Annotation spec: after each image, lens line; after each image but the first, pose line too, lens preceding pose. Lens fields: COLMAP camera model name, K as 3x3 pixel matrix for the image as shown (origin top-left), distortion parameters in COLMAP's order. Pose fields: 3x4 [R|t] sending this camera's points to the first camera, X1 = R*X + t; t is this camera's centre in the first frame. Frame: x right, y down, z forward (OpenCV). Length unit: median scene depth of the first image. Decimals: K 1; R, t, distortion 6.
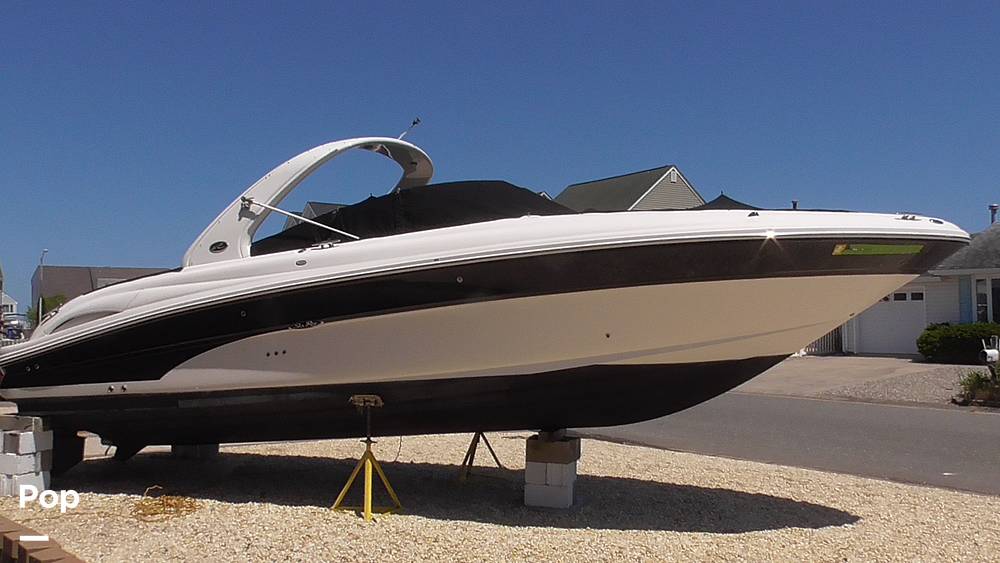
lens RADIAL K [[961.7, 0, 499.9], [0, 961.7, 285.1], [0, 0, 1]] dist [0.005347, -0.007164]
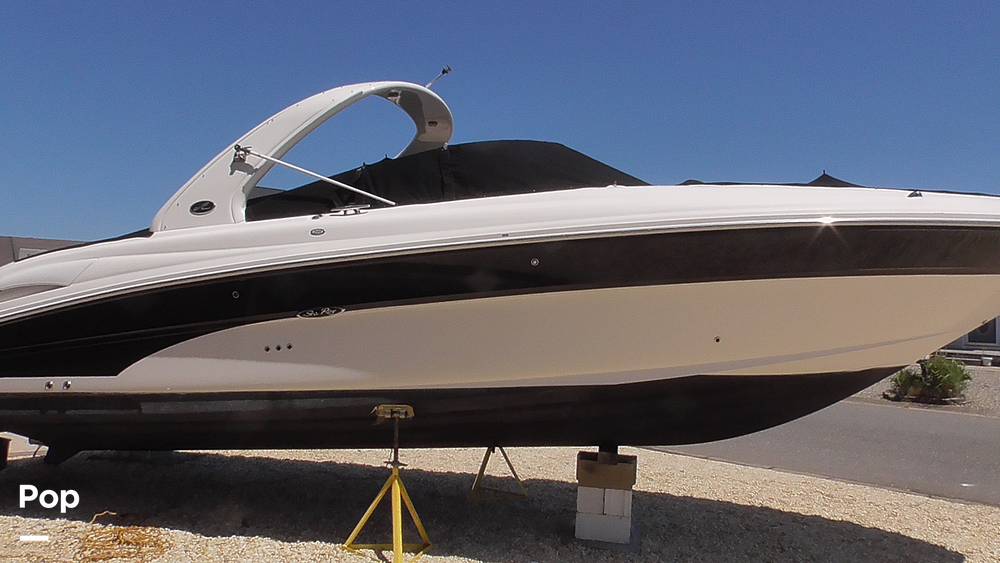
lens RADIAL K [[840.7, 0, 501.0], [0, 840.7, 279.2], [0, 0, 1]] dist [-0.011407, 0.001991]
pose [[0.991082, 0.037322, 0.127919, -0.138939], [-0.038575, 0.999229, 0.007326, 0.003925], [-0.127547, -0.012195, 0.991758, 0.298367]]
